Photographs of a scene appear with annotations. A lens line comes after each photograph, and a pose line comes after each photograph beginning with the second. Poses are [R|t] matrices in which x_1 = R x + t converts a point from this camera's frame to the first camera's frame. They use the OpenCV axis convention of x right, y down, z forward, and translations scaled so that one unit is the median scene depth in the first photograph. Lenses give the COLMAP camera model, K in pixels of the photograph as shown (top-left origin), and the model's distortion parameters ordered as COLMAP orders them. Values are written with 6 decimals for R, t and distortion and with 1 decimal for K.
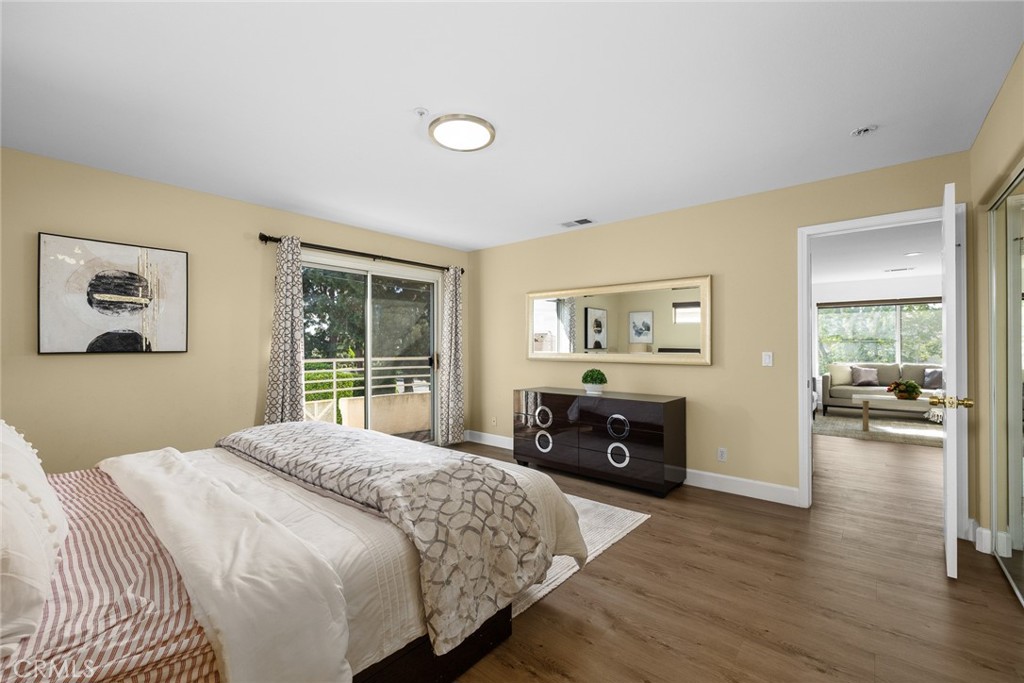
lens RADIAL K [[429.5, 0, 516.8], [0, 429.5, 343.7], [0, 0, 1]] dist [-0.000621, -0.000143]
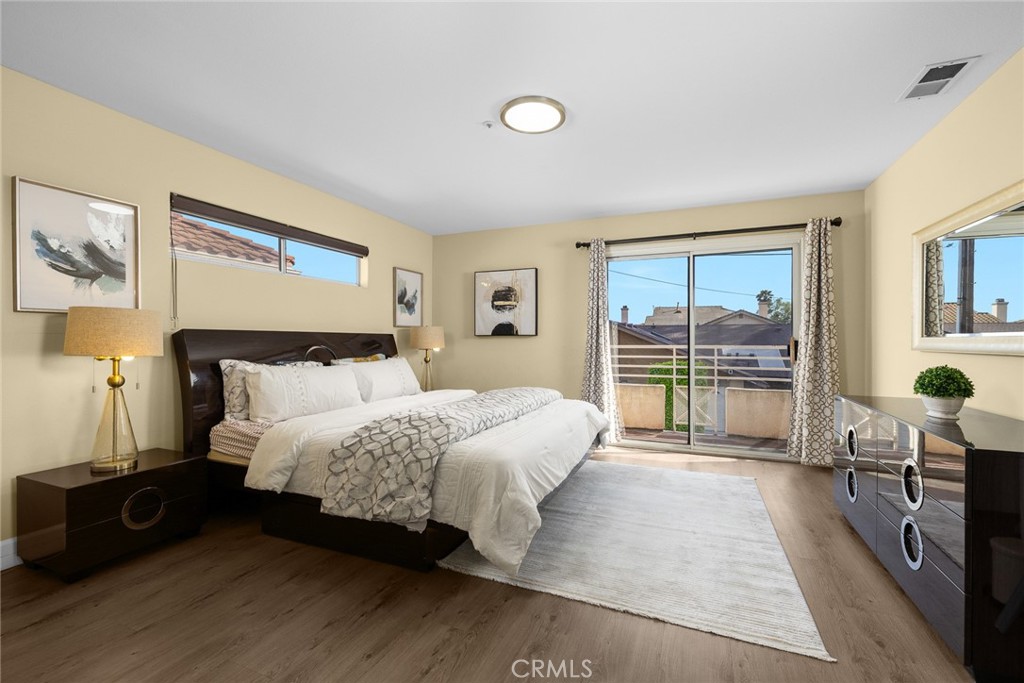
lens RADIAL K [[429.5, 0, 516.6], [0, 429.5, 342.4], [0, 0, 1]] dist [-0.000621, -0.000143]
pose [[0.306574, 0.006004, -0.951828, 0.677500], [0.004828, 0.999957, 0.007863, 0.034435], [0.951835, -0.007006, 0.306532, 0.520721]]
